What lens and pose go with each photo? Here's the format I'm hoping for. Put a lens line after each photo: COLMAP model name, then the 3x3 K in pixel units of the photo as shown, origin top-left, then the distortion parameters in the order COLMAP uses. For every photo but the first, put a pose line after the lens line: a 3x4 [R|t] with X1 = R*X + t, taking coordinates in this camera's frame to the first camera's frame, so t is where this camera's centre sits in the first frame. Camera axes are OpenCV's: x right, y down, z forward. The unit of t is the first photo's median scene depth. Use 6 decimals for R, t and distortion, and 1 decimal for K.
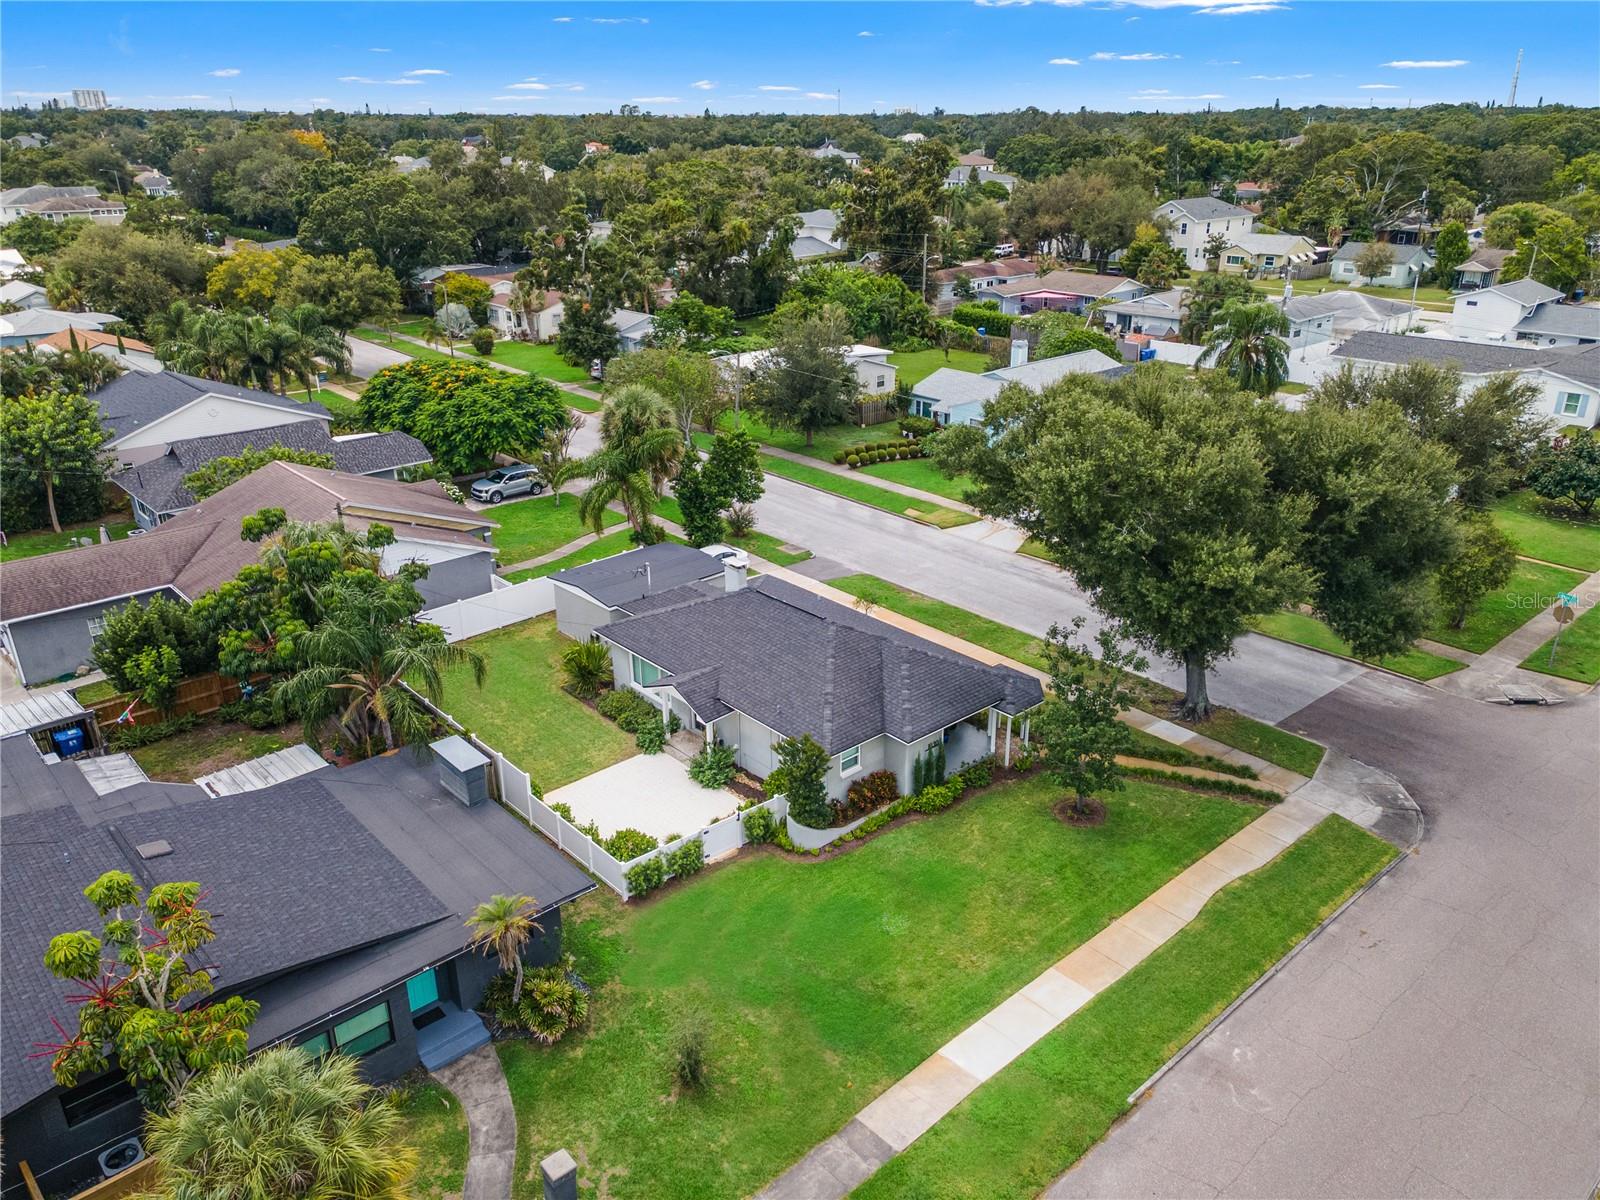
lens RADIAL K [[1150.8, 0, 755.0], [0, 1150.8, 591.4], [0, 0, 1]] dist [0.042426, 0.004229]
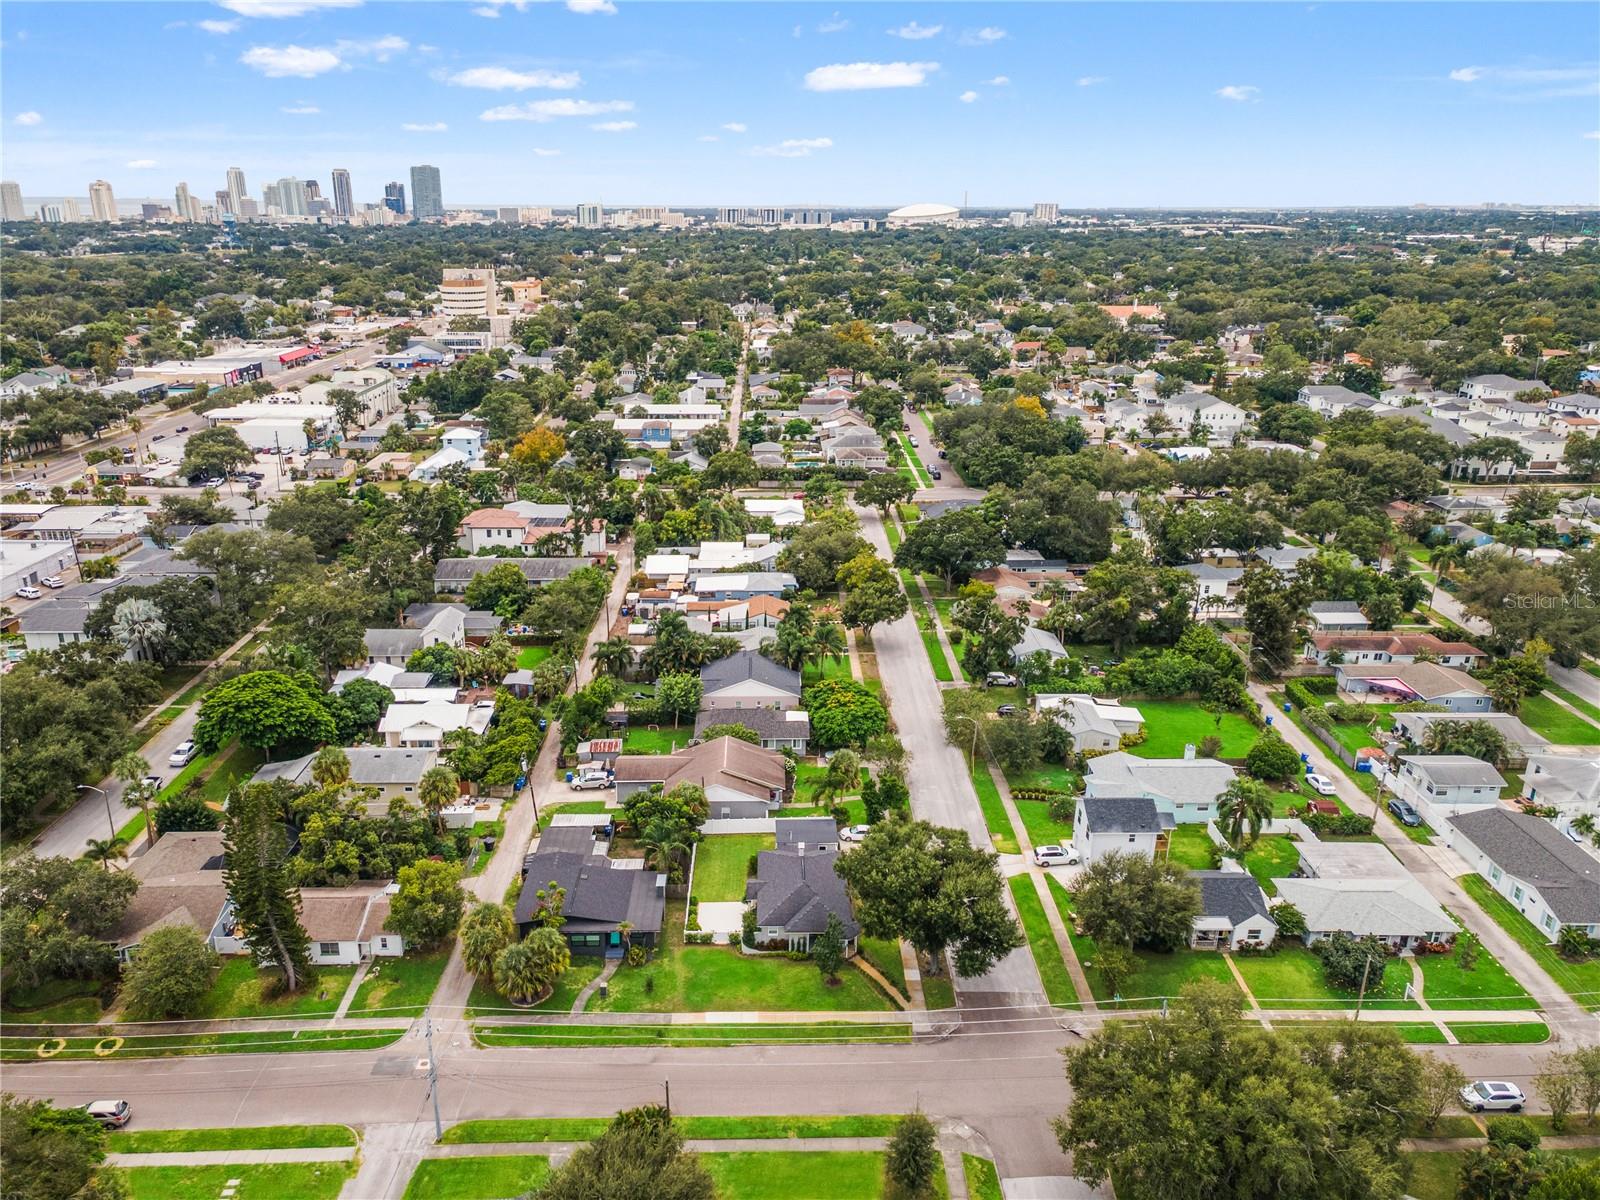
lens RADIAL K [[1113.7, 0, 800.0], [0, 1113.7, 600.0], [0, 0, 1]] dist [0.034254, 0.009796]
pose [[0.771468, 0.216508, -0.598299, 1.711980], [-0.251097, 0.967602, 0.026375, -0.784780], [0.584626, 0.129884, 0.800839, -1.382865]]
